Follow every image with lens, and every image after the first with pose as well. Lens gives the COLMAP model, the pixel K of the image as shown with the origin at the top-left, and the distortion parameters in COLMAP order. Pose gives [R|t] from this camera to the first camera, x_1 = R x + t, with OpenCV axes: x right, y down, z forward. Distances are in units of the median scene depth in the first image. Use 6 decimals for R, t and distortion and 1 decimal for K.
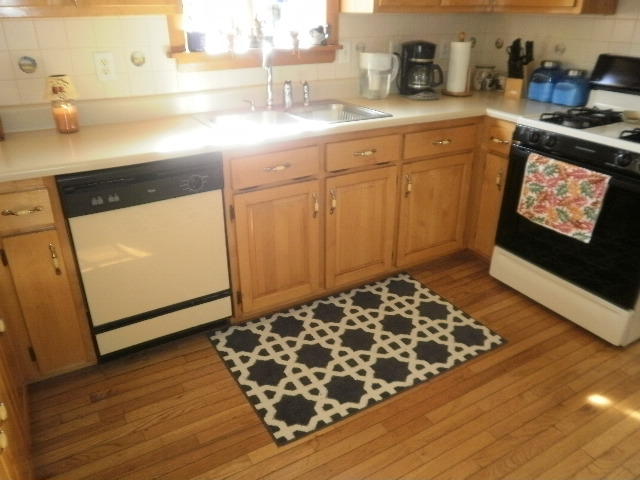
lens RADIAL K [[499.3, 0, 320.0], [0, 499.3, 240.0], [0, 0, 1]] dist [-0.125046, 0.133423]
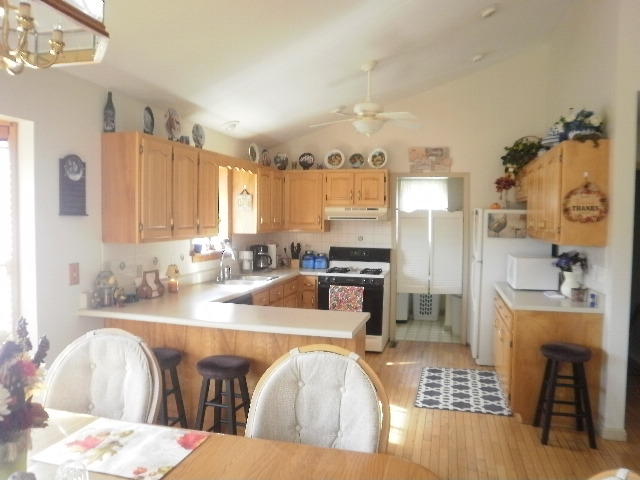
lens RADIAL K [[499.3, 0, 320.0], [0, 499.3, 240.0], [0, 0, 1]] dist [-0.125046, 0.133423]
pose [[0.704014, -0.025175, 0.709740, -1.223393], [0.296259, 0.918674, -0.261282, 0.224253], [-0.645442, 0.394213, 0.654218, -0.619505]]
